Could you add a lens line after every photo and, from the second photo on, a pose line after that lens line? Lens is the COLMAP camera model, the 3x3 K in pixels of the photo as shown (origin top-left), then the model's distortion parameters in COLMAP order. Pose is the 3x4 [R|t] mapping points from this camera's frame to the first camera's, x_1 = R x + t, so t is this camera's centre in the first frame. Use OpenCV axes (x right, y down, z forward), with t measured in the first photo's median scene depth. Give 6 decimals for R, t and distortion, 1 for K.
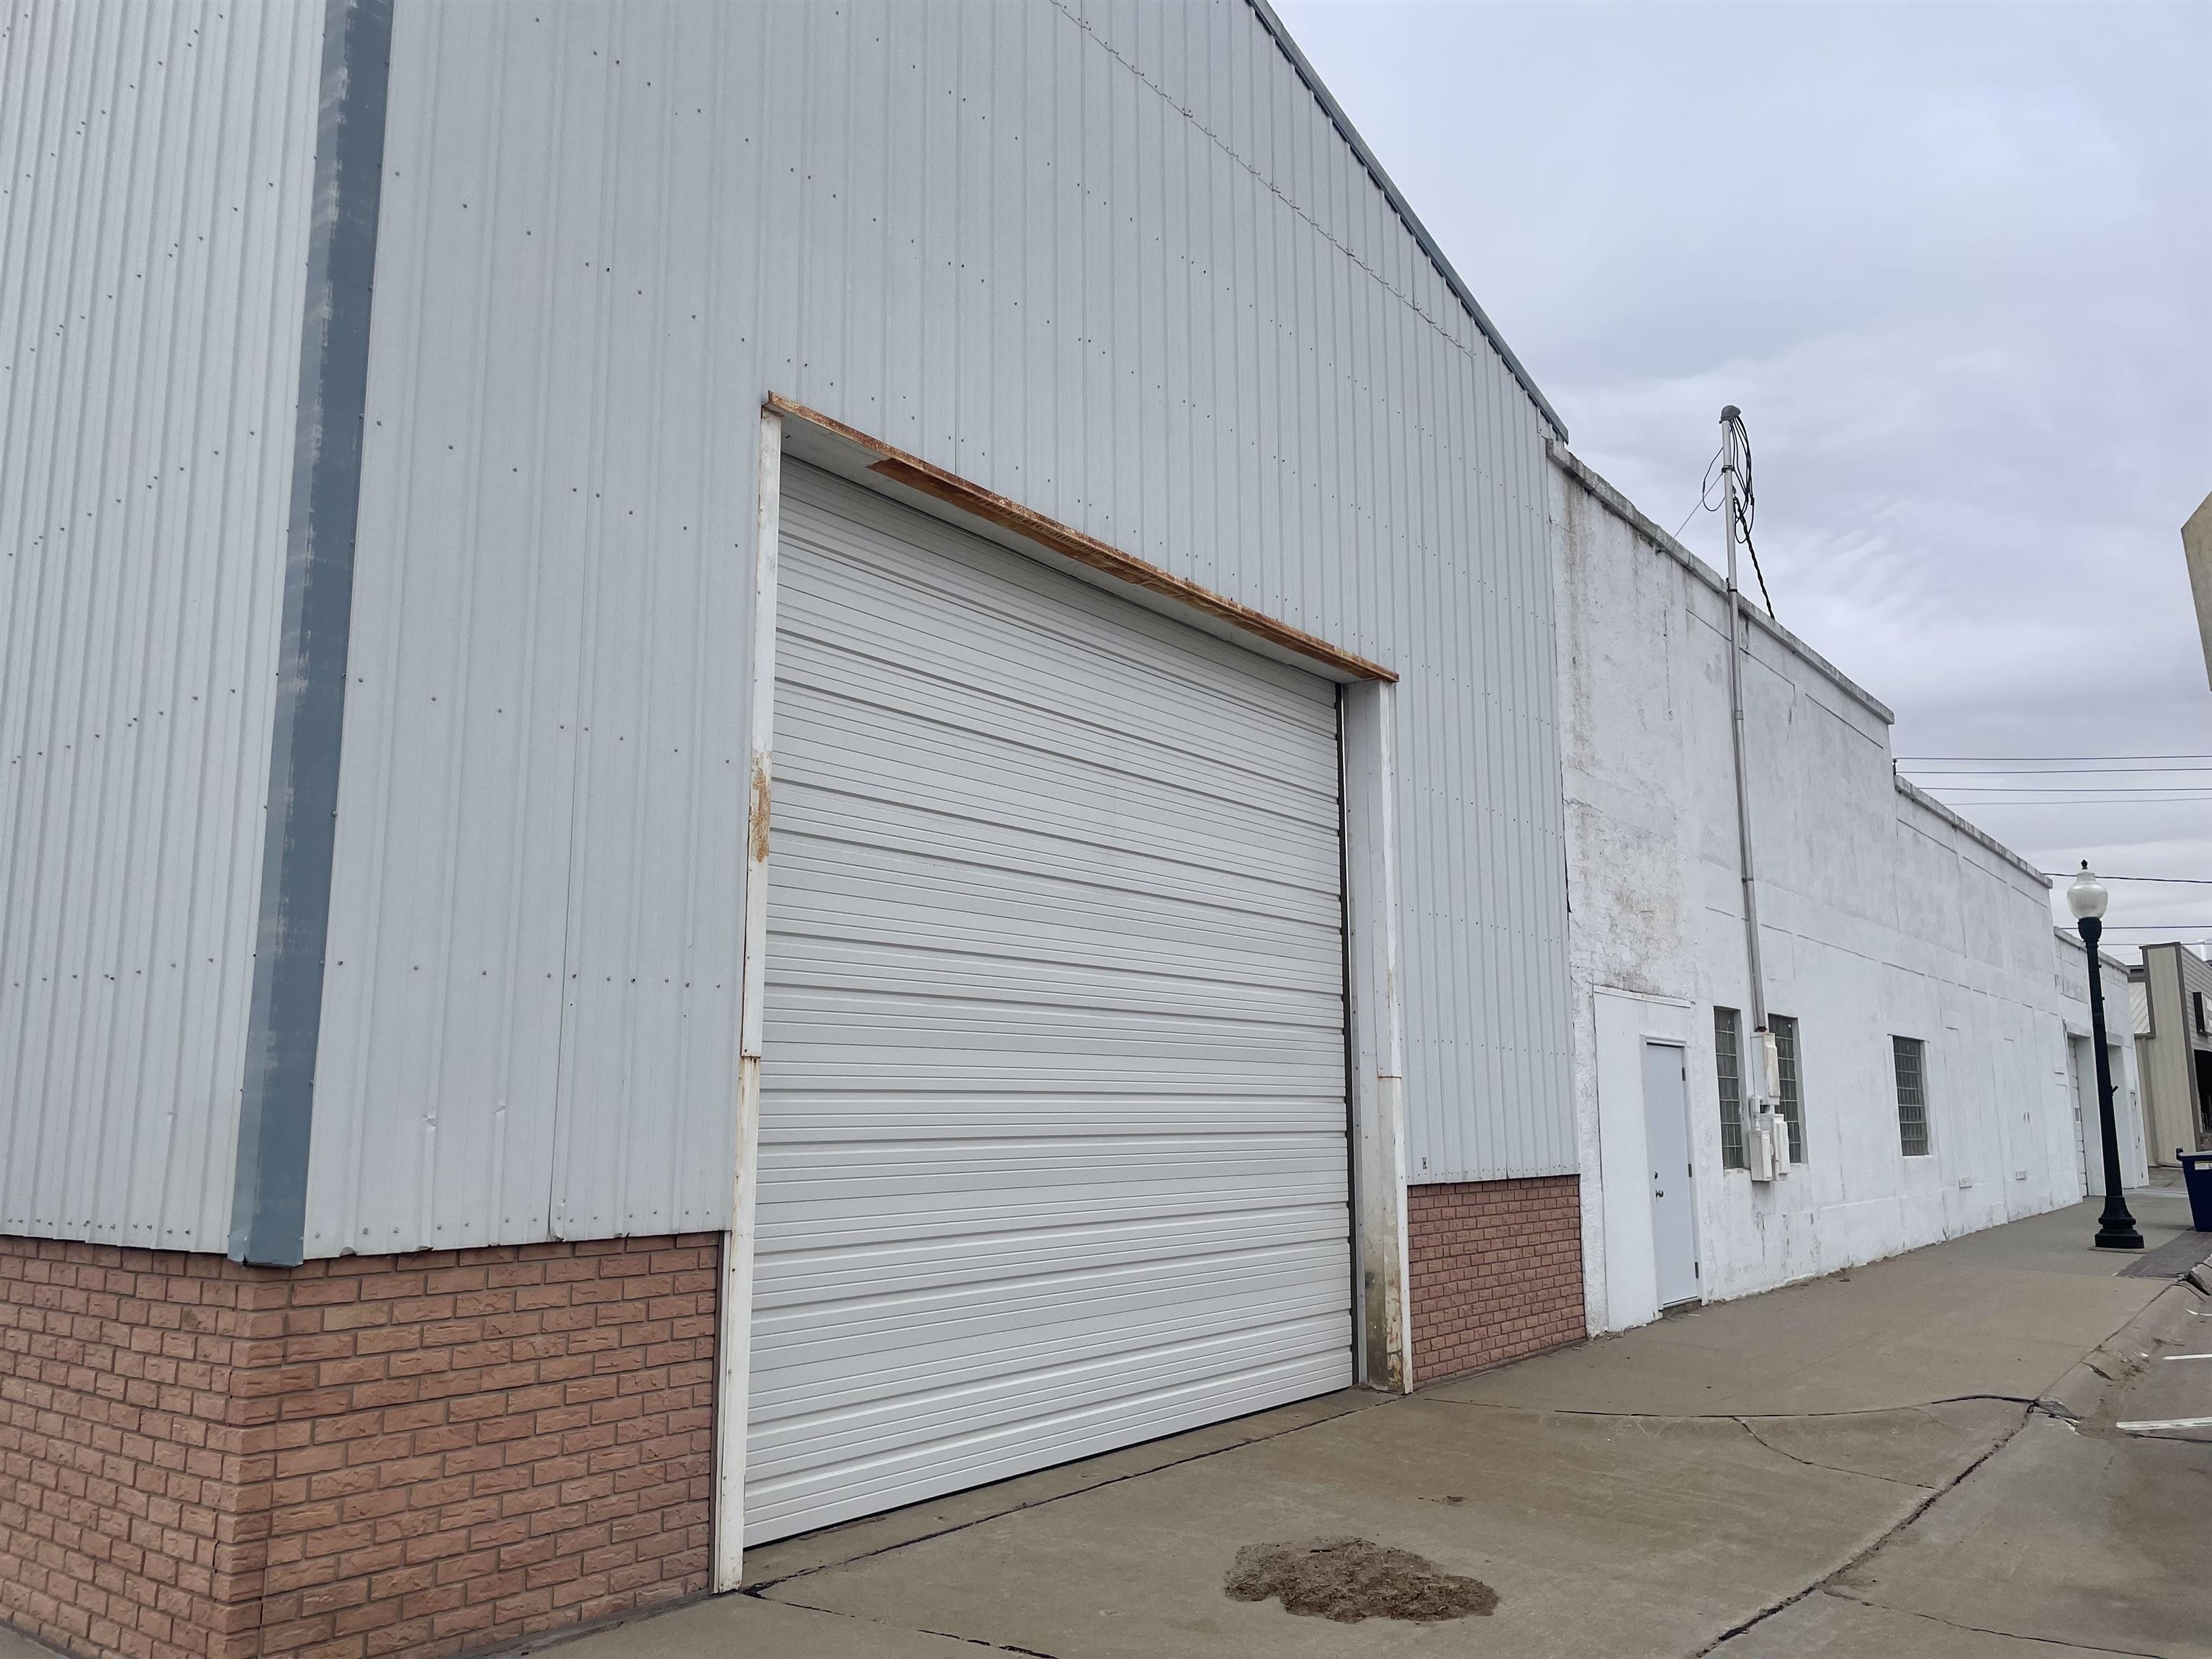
lens RADIAL K [[1728.8, 0, 1111.4], [0, 1728.8, 839.5], [0, 0, 1]] dist [0.057815, -0.085097]
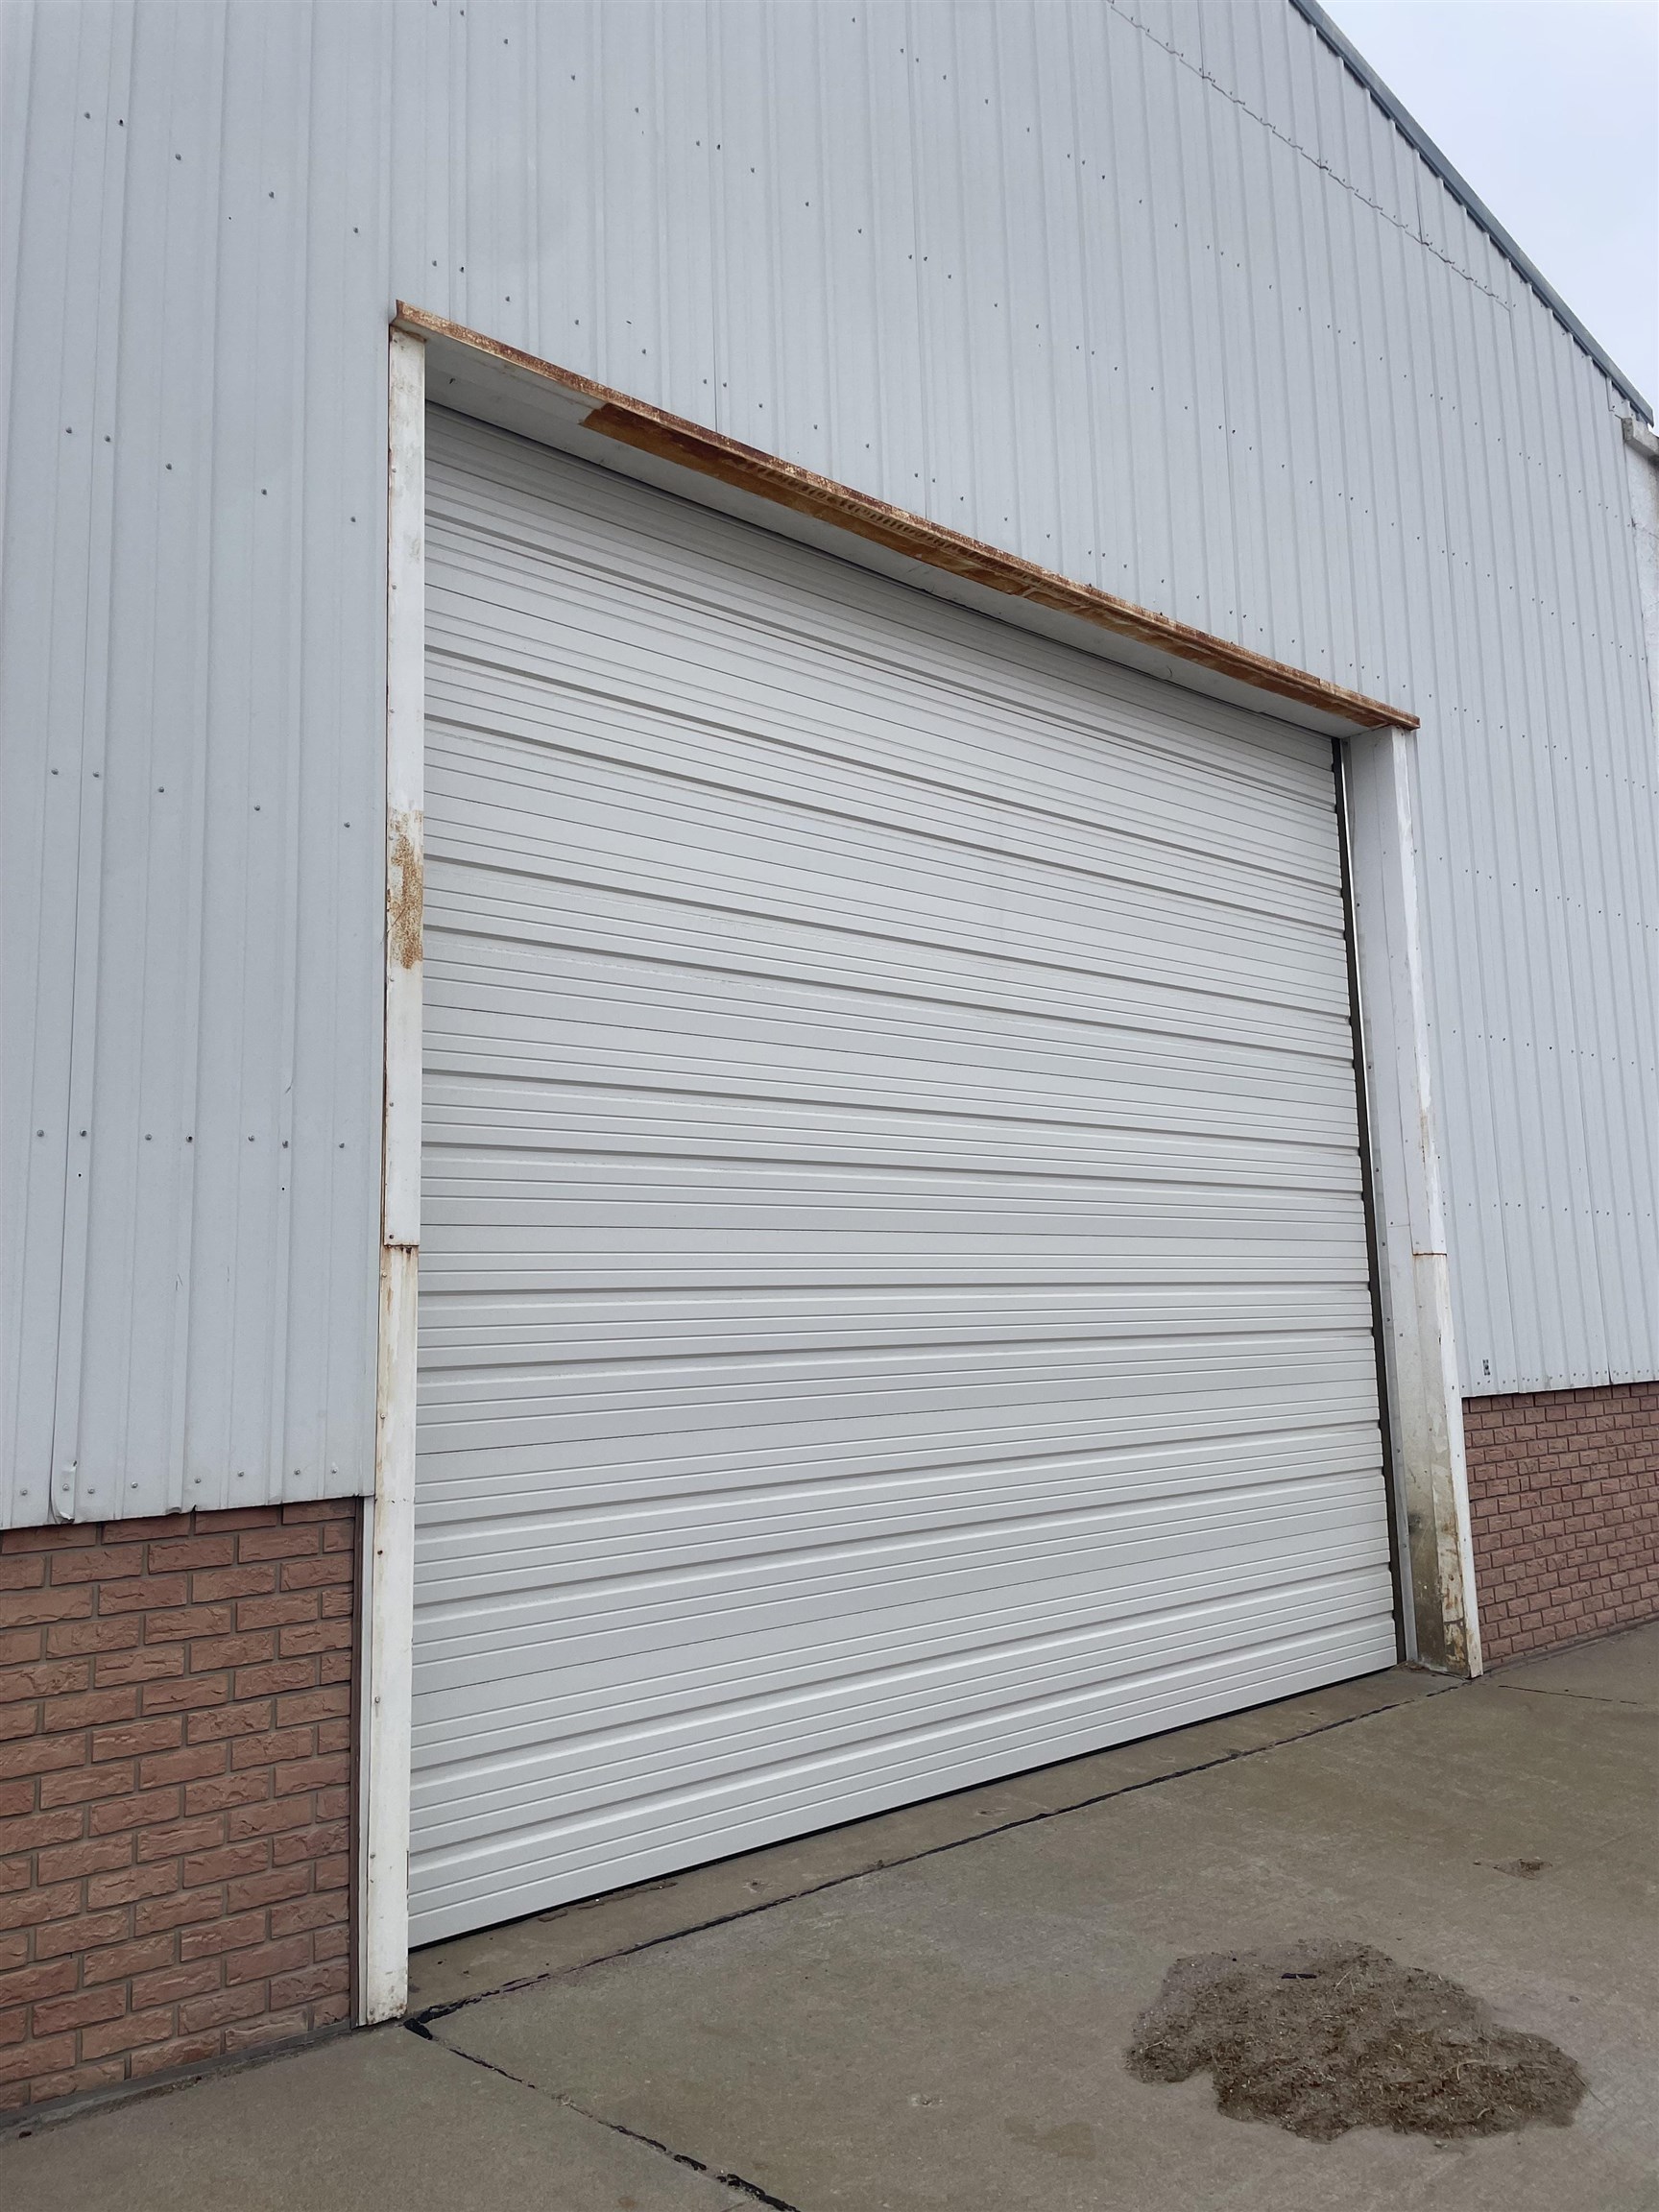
lens RADIAL K [[1728.8, 0, 814.7], [0, 1728.8, 1082.0], [0, 0, 1]] dist [0.057815, -0.085097]
pose [[0.976392, -0.053201, -0.209351, 0.088159], [0.058224, 0.998143, 0.017900, 0.048268], [0.208010, -0.029667, 0.977677, 0.302073]]
